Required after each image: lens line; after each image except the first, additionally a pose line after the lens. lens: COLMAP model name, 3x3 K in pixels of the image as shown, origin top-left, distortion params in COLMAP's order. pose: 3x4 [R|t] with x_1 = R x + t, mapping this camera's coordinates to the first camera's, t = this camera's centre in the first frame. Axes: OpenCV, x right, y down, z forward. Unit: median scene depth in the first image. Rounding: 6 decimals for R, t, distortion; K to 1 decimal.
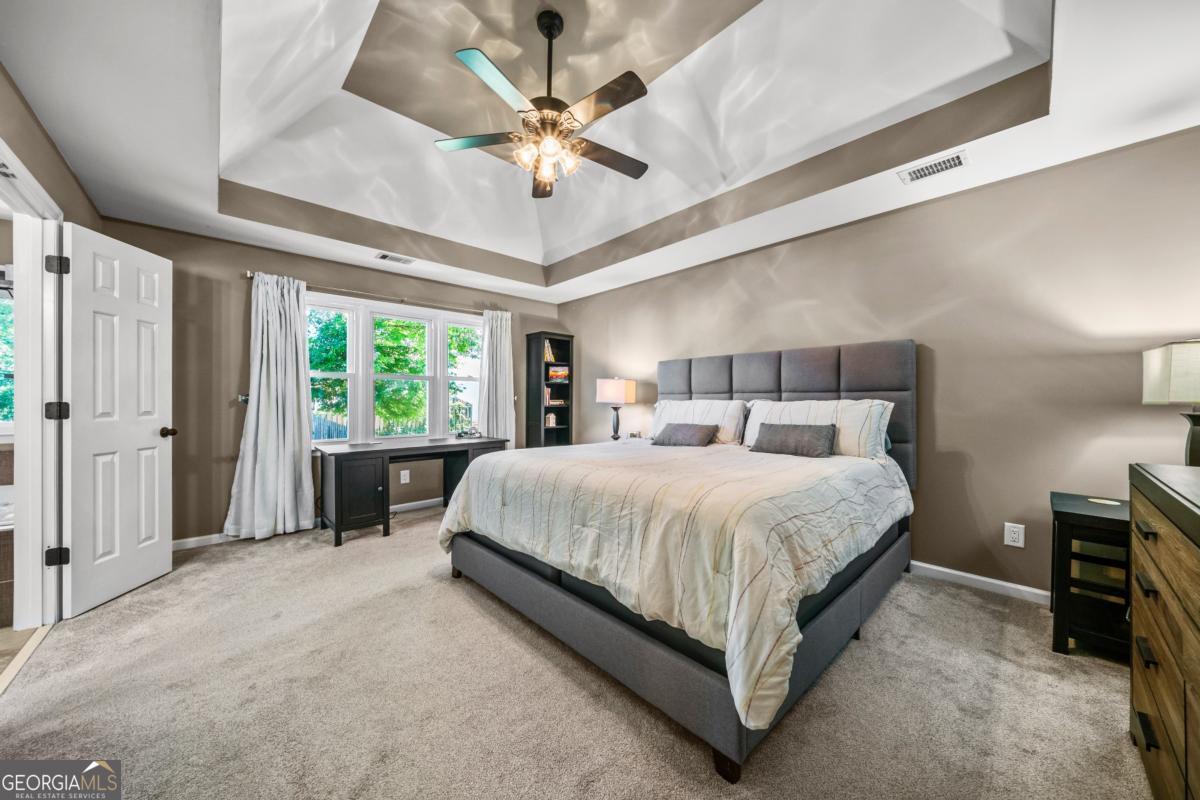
lens RADIAL K [[417.2, 0, 610.1], [0, 417.2, 403.5], [0, 0, 1]] dist [-0.007039, -0.000010]
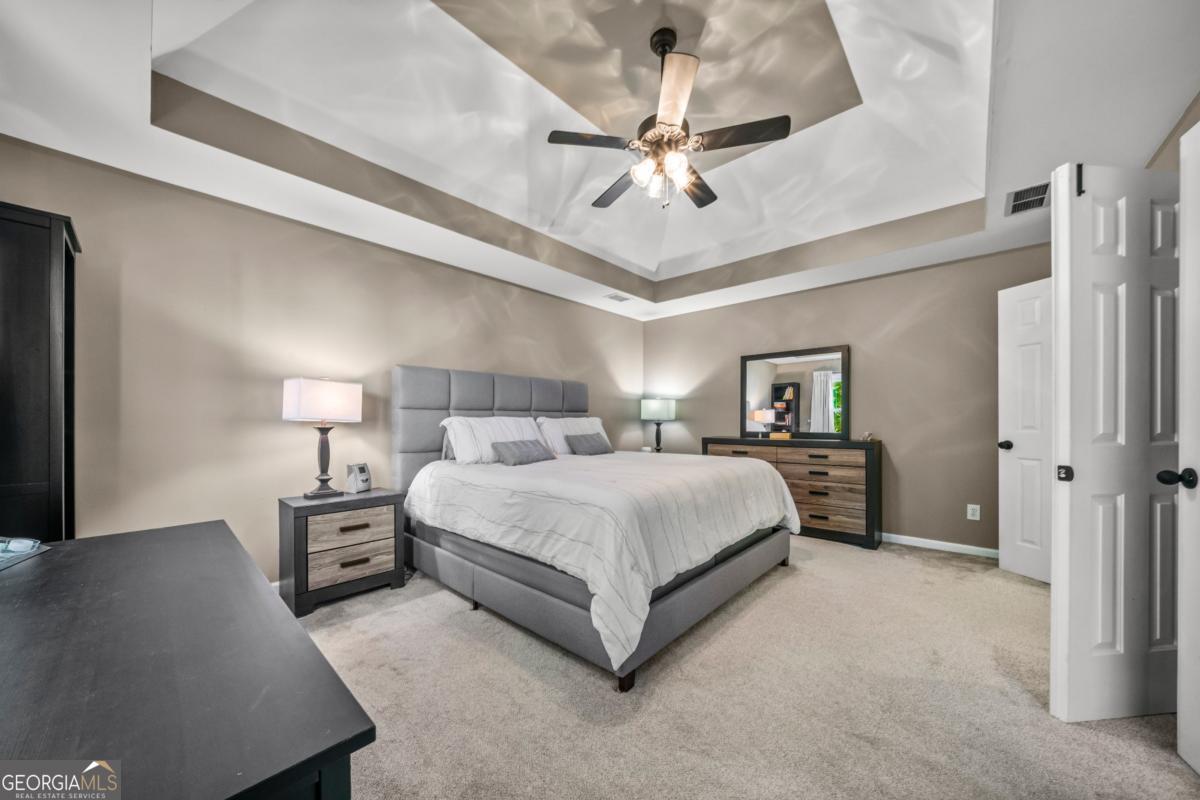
lens RADIAL K [[417.2, 0, 604.6], [0, 417.2, 420.6], [0, 0, 1]] dist [-0.007039, -0.000010]
pose [[-0.082999, -0.000884, 0.996549, -0.827234], [0.002598, 0.999996, 0.001104, 0.000916], [-0.996546, 0.002681, -0.082996, 0.883876]]
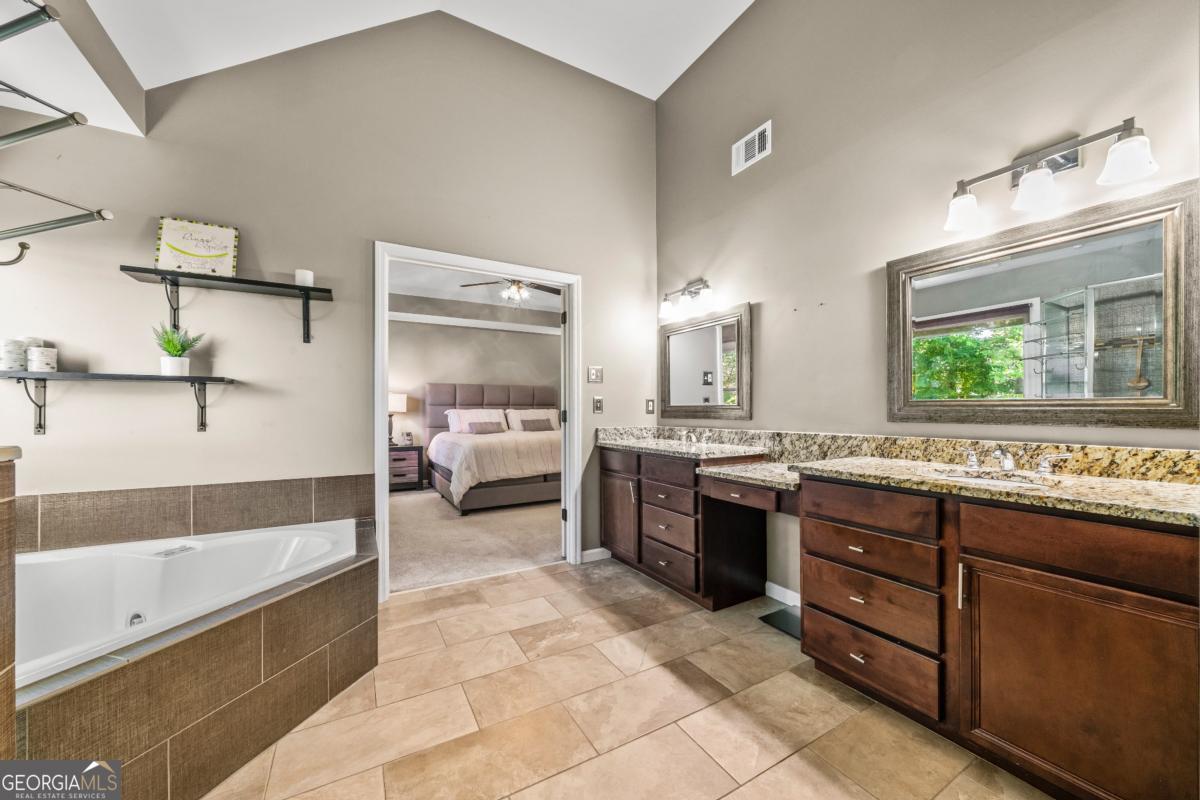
lens RADIAL K [[417.2, 0, 601.4], [0, 417.2, 408.6], [0, 0, 1]] dist [-0.007039, -0.000010]
pose [[0.219373, 0.004661, 0.975630, -1.504935], [0.005273, 0.999968, -0.005963, 0.003887], [-0.975627, 0.006452, 0.219342, 0.099972]]
